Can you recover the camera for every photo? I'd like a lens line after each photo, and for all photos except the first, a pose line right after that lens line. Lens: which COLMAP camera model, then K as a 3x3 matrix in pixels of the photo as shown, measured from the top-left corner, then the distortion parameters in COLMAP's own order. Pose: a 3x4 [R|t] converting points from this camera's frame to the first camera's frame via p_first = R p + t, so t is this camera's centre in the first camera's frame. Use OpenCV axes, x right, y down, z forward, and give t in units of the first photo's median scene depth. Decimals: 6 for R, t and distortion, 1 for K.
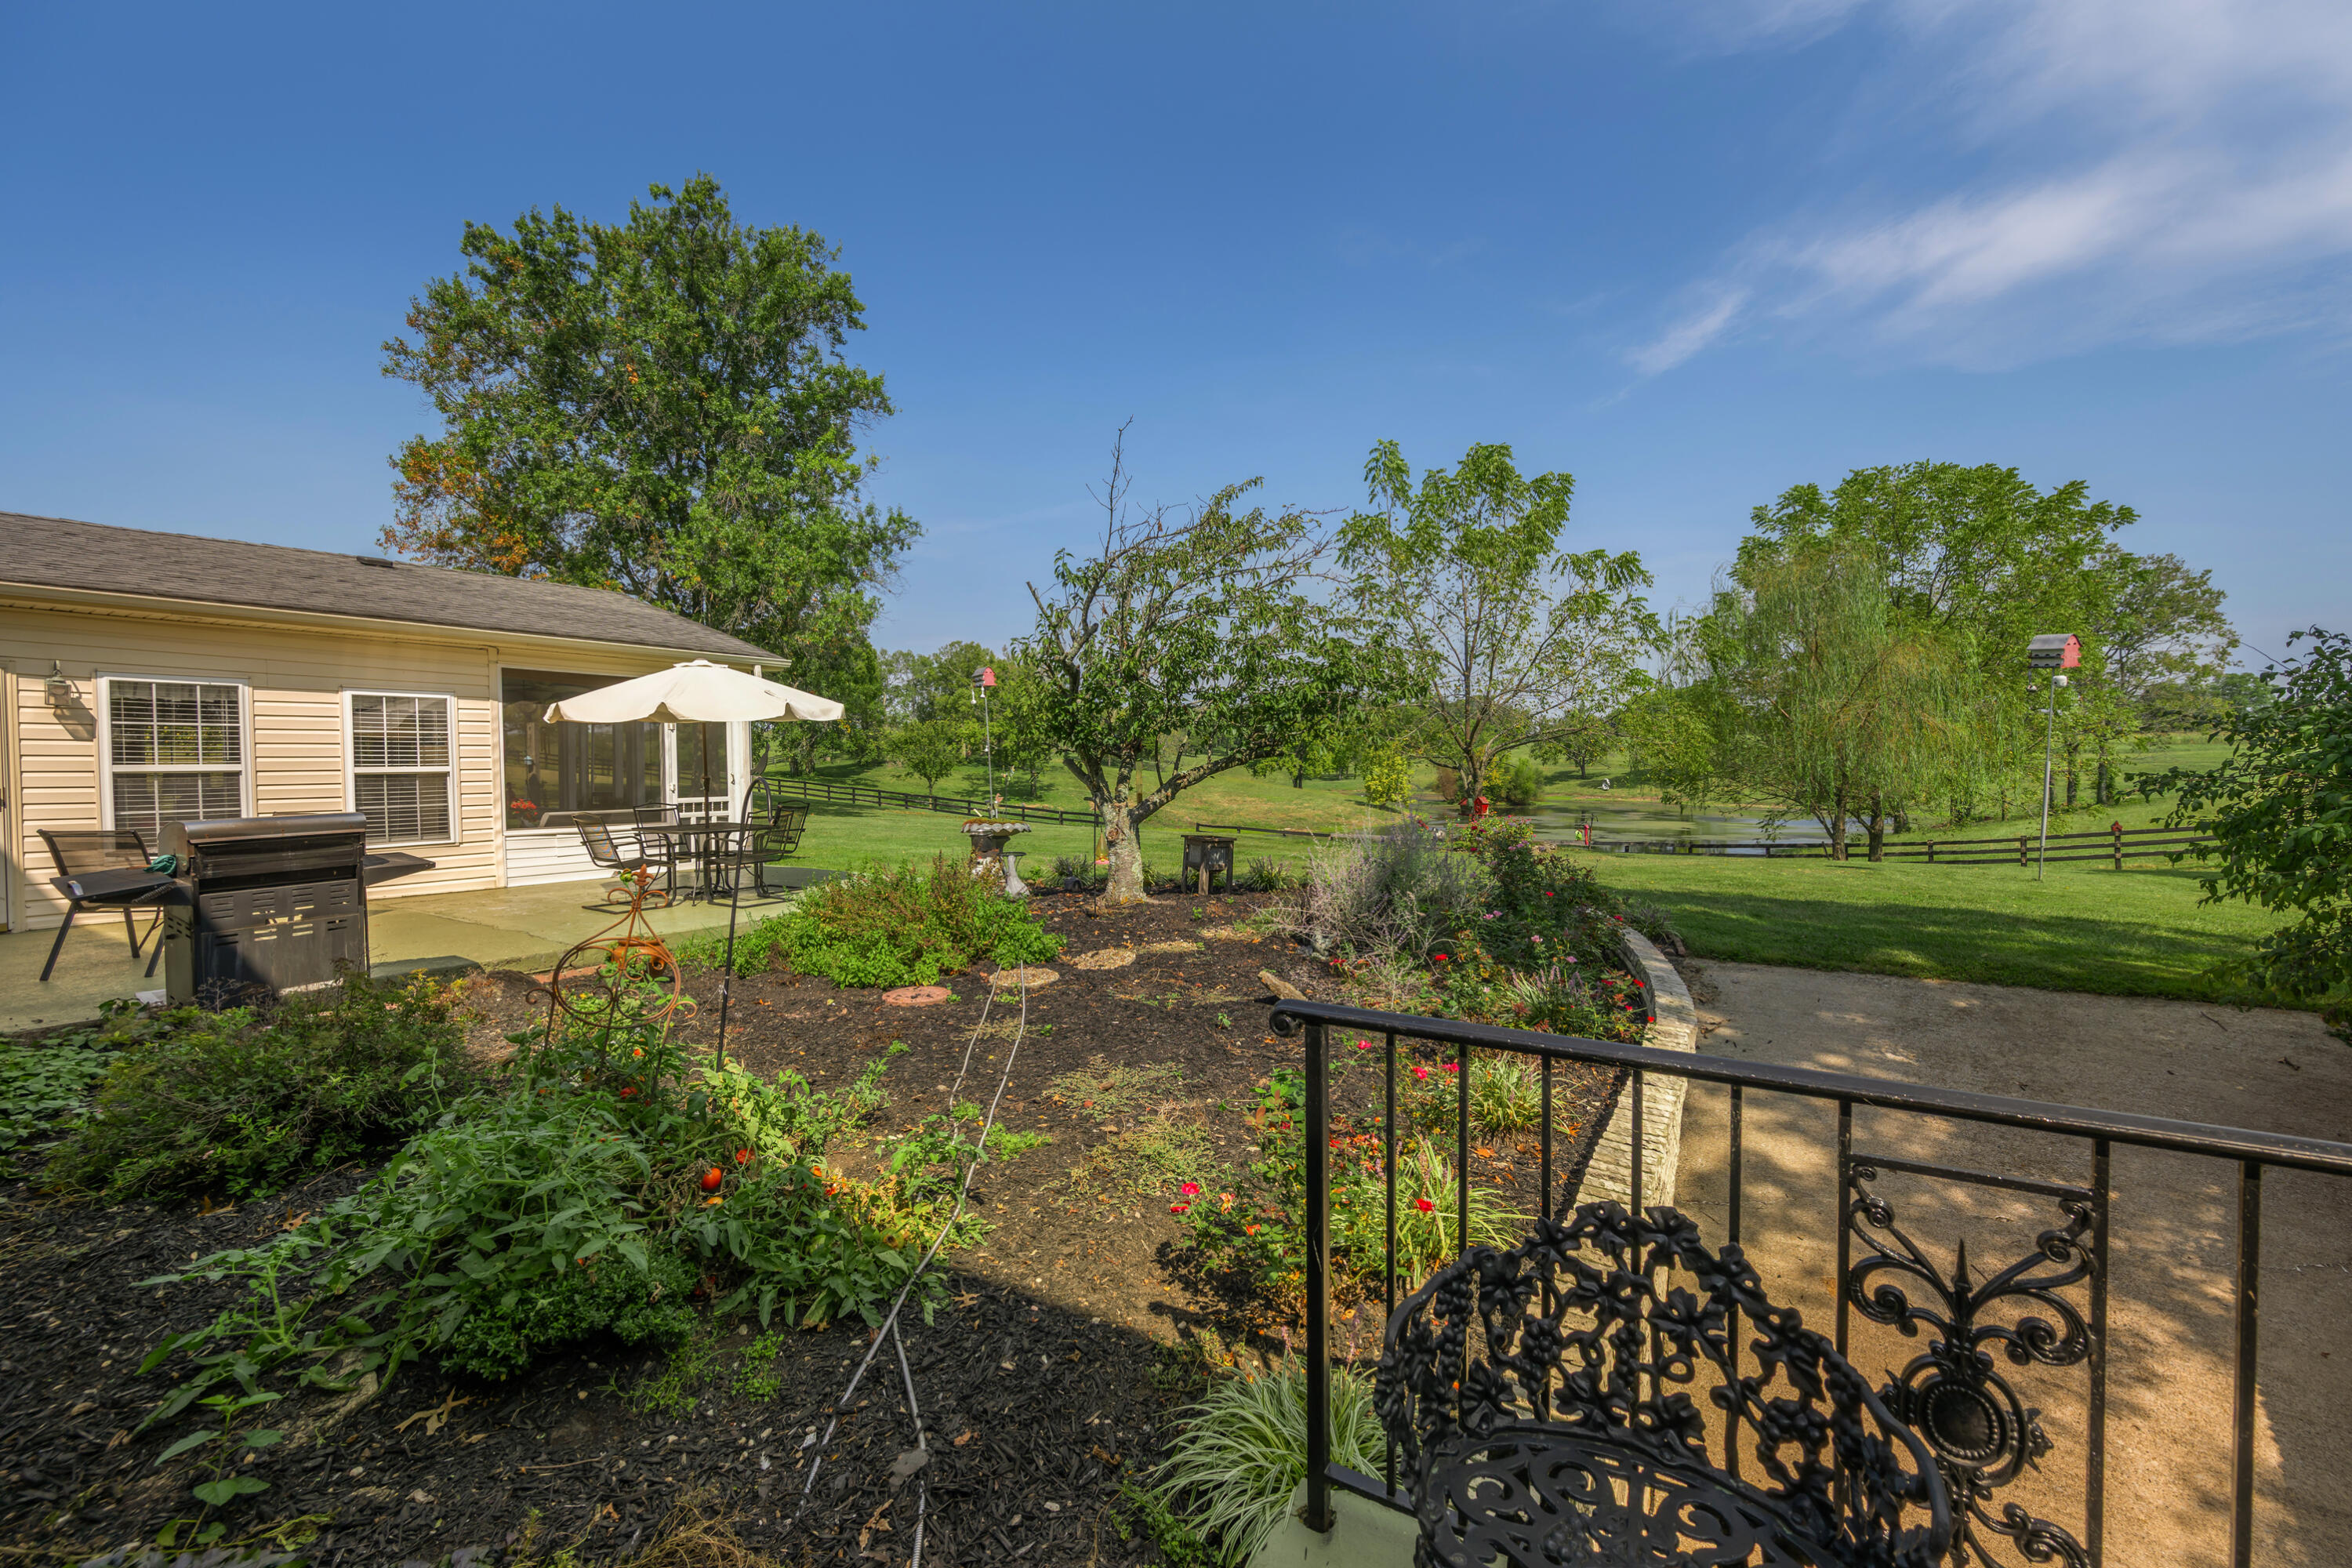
lens RADIAL K [[942.0, 0, 1208.5], [0, 942.0, 768.7], [0, 0, 1]] dist [0.001150, -0.000172]
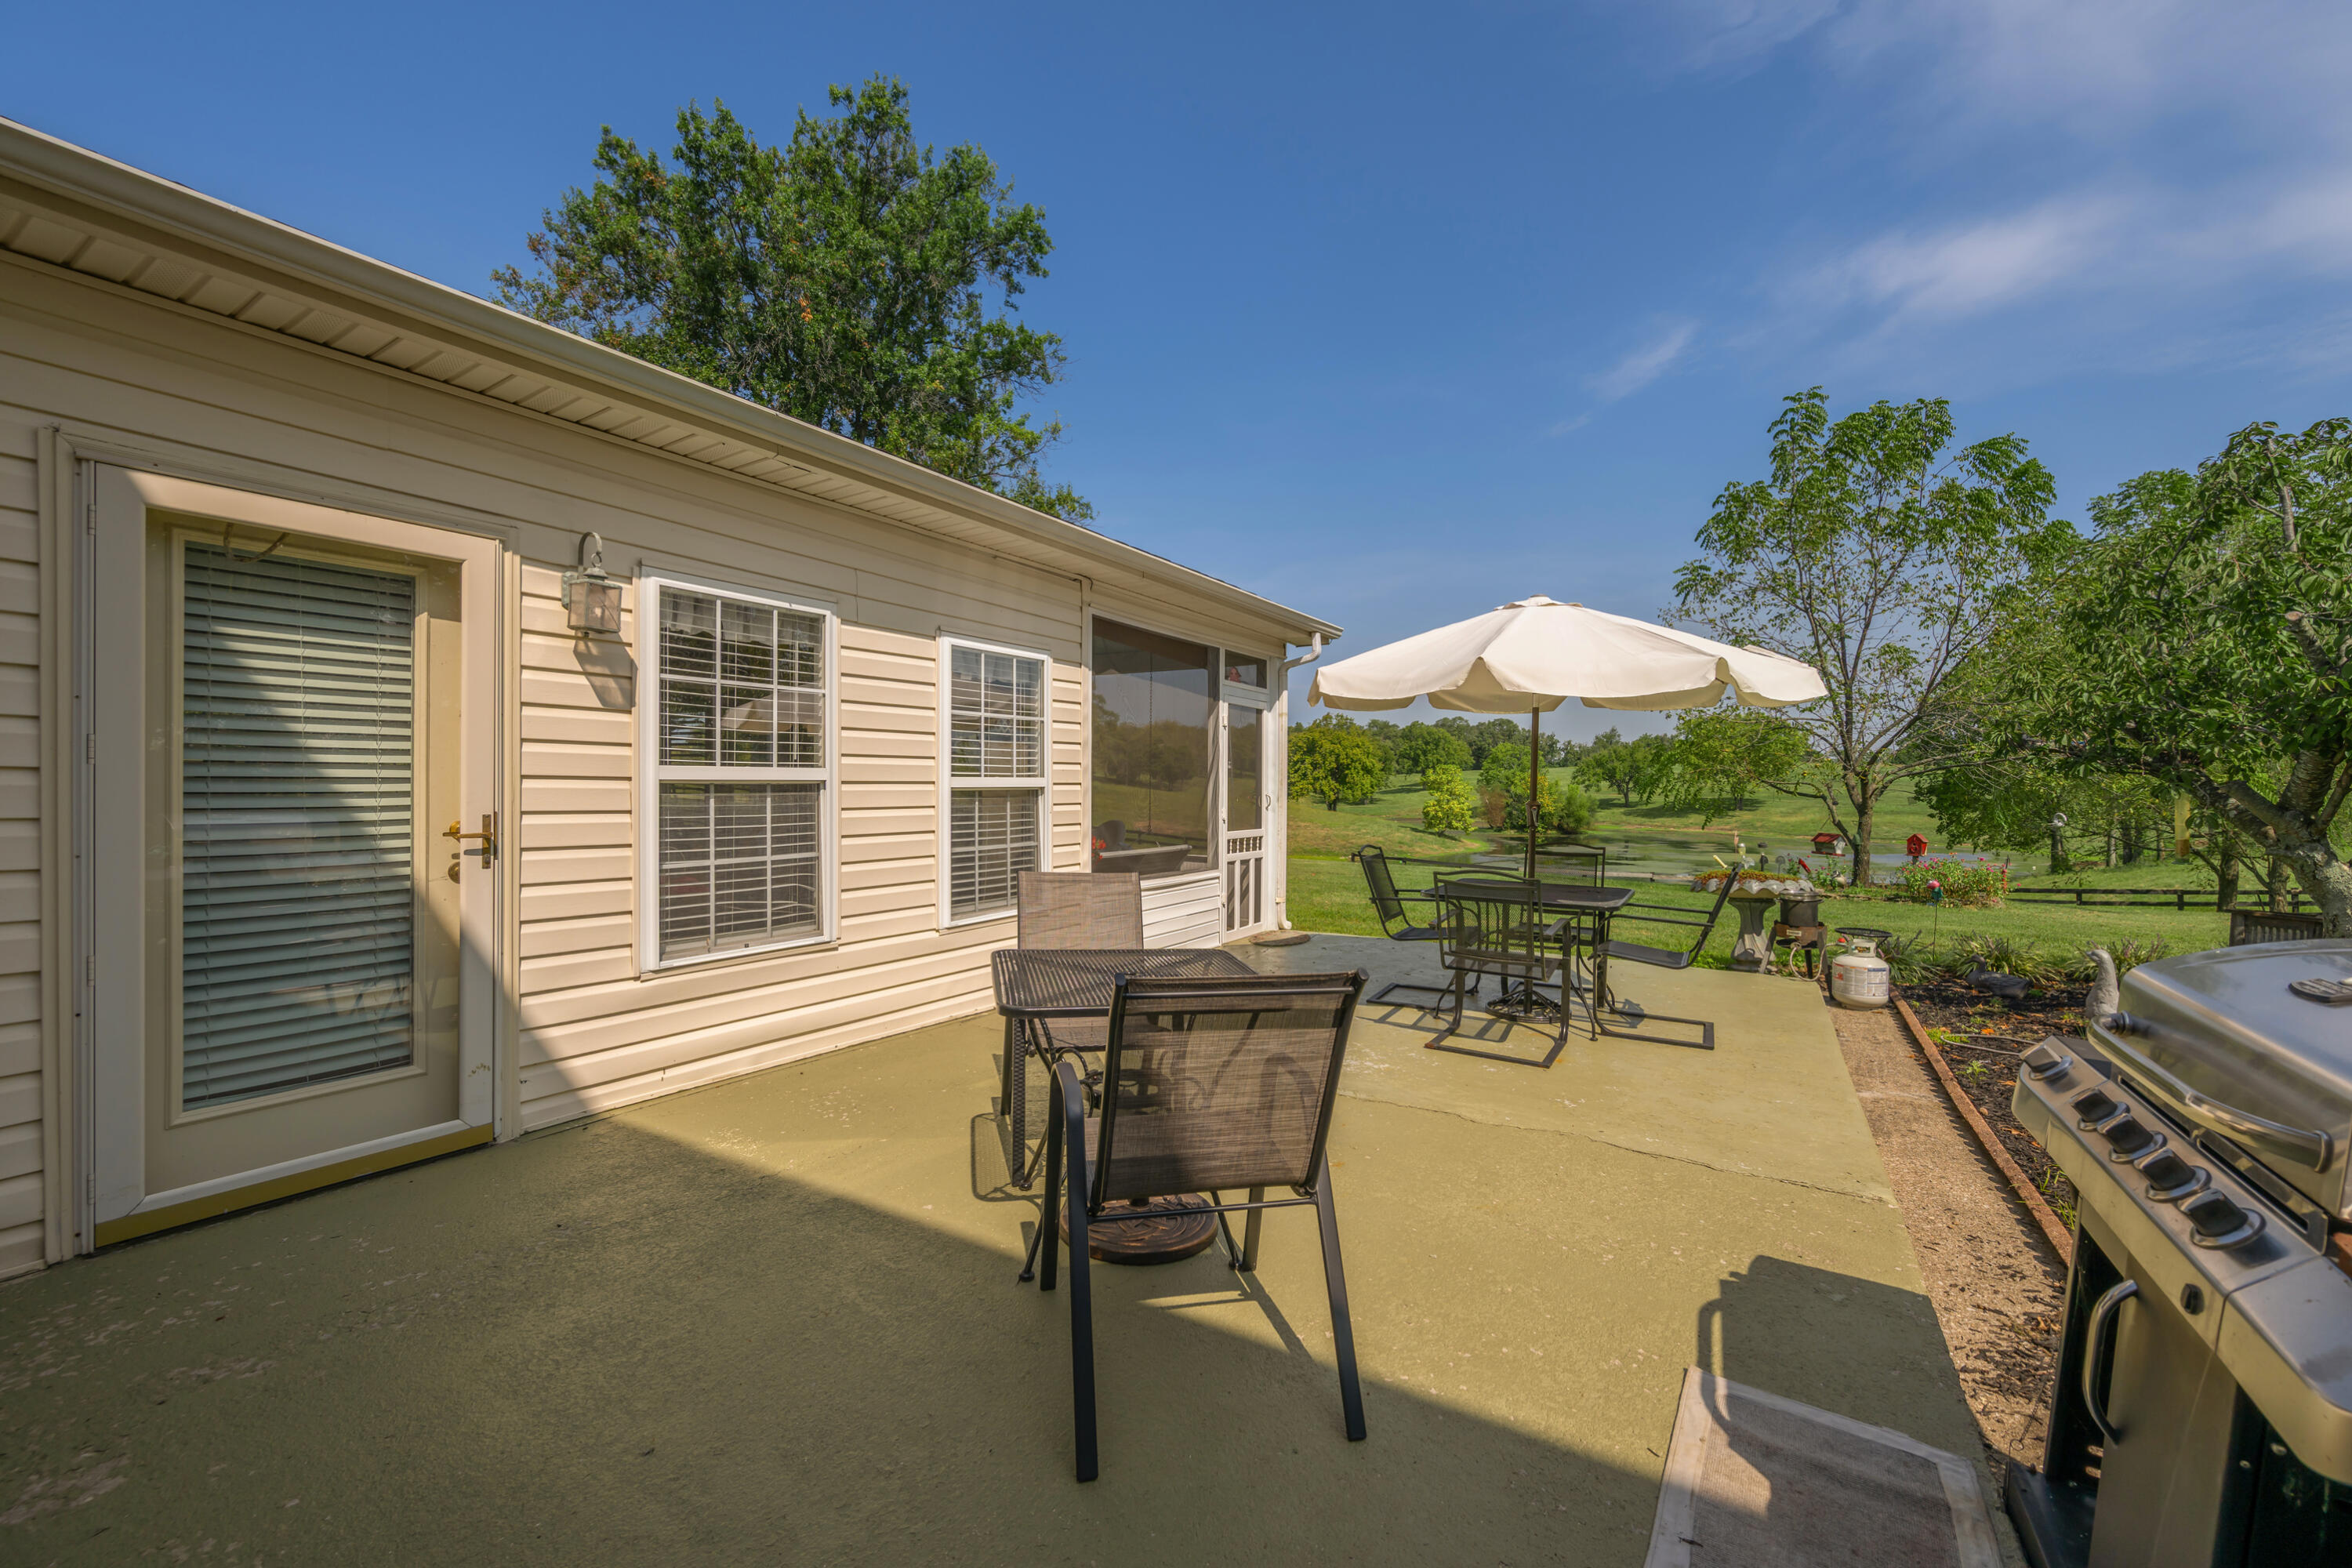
lens RADIAL K [[942.0, 0, 1186.9], [0, 942.0, 784.8], [0, 0, 1]] dist [0.001150, -0.000172]
pose [[0.999764, 0.015172, 0.015557, -0.266340], [-0.015085, 0.999870, -0.005695, 0.001391], [-0.015641, 0.005459, 0.999863, 0.153420]]
